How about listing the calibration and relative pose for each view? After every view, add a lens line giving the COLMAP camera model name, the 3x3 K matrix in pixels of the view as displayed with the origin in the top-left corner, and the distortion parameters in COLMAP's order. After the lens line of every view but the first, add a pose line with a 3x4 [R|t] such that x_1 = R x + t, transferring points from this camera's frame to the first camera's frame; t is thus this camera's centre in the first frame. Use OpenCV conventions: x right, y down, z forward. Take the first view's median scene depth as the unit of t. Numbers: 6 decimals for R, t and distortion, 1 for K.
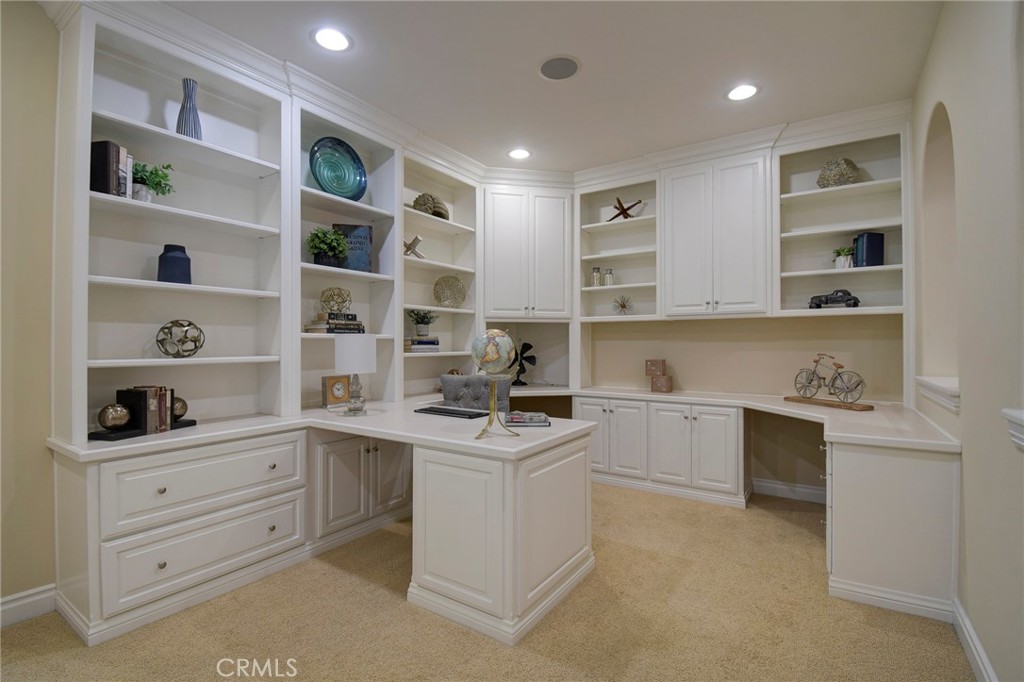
lens RADIAL K [[479.3, 0, 518.6], [0, 479.3, 340.3], [0, 0, 1]] dist [0.003708, -0.016169]
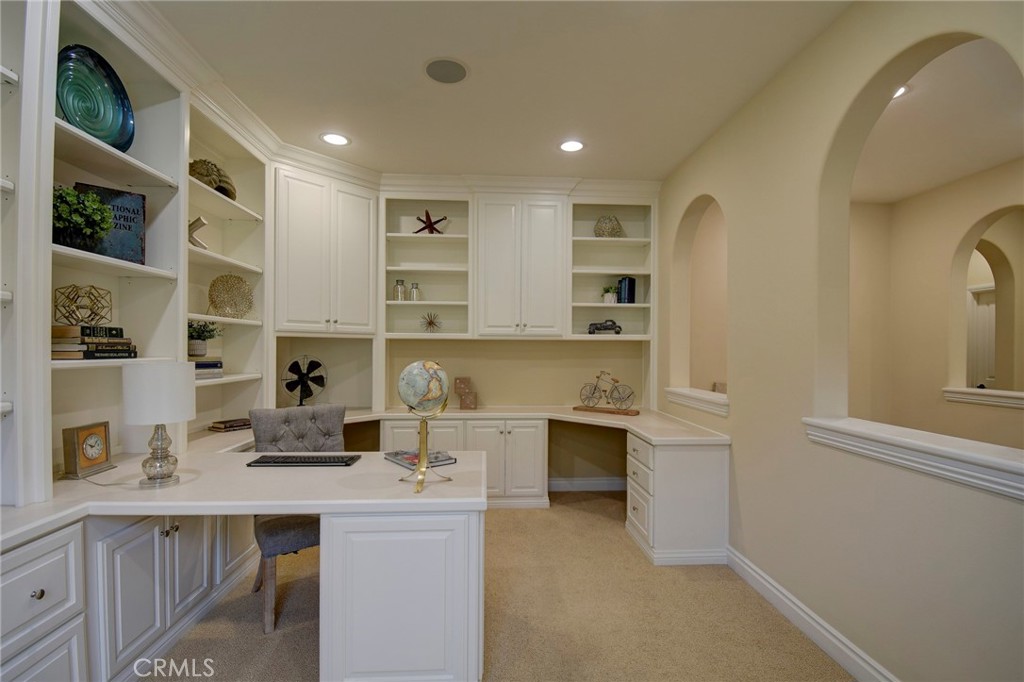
lens RADIAL K [[479.3, 0, 534.5], [0, 479.3, 350.6], [0, 0, 1]] dist [0.003708, -0.016169]
pose [[0.785094, 0.005173, 0.619355, -0.280583], [-0.012890, 0.999885, 0.007988, -0.033409], [-0.619243, -0.014255, 0.785070, 0.135640]]
